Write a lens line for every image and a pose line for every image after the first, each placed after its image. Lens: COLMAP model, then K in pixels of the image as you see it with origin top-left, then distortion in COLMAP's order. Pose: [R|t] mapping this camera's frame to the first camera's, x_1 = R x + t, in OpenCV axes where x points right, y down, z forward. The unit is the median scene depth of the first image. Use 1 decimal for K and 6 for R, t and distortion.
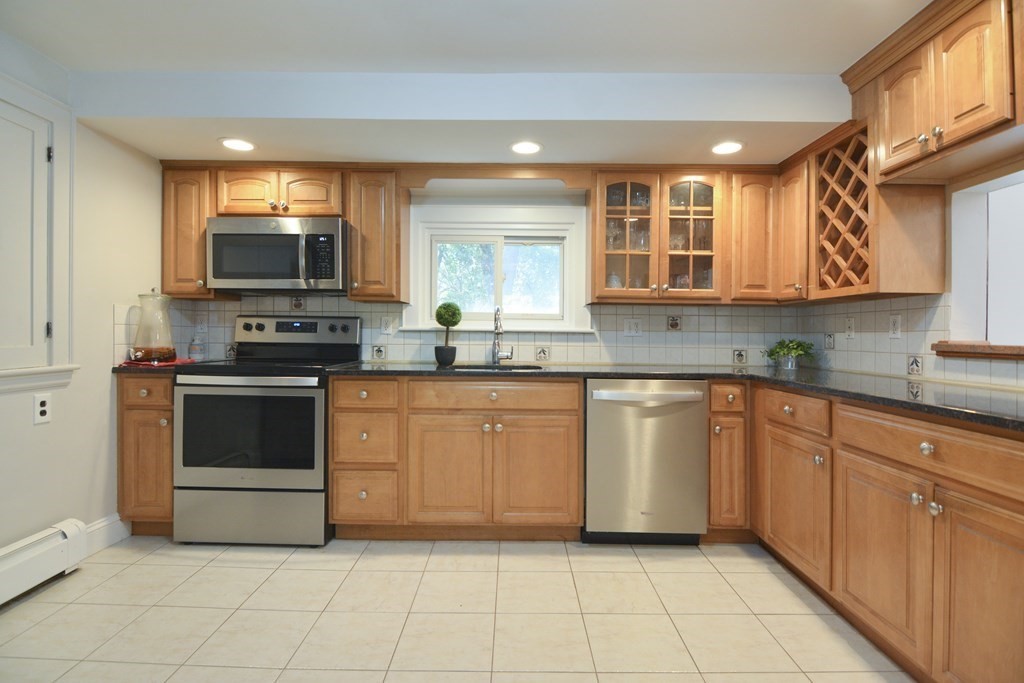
lens RADIAL K [[491.3, 0, 508.3], [0, 491.3, 338.2], [0, 0, 1]] dist [-0.018639, -0.001774]
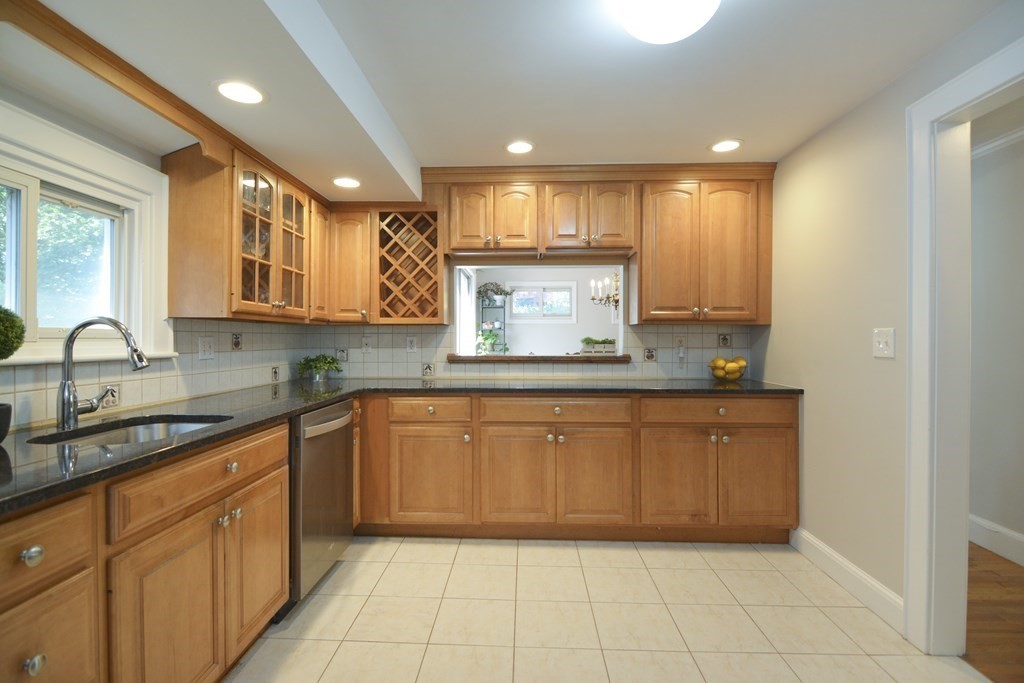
lens RADIAL K [[491.3, 0, 508.9], [0, 491.3, 337.0], [0, 0, 1]] dist [-0.018639, -0.001774]
pose [[0.025455, -0.004969, 0.999664, -0.648218], [0.012291, 0.999914, 0.004657, -0.047244], [-0.999600, 0.012168, 0.025514, 0.625248]]
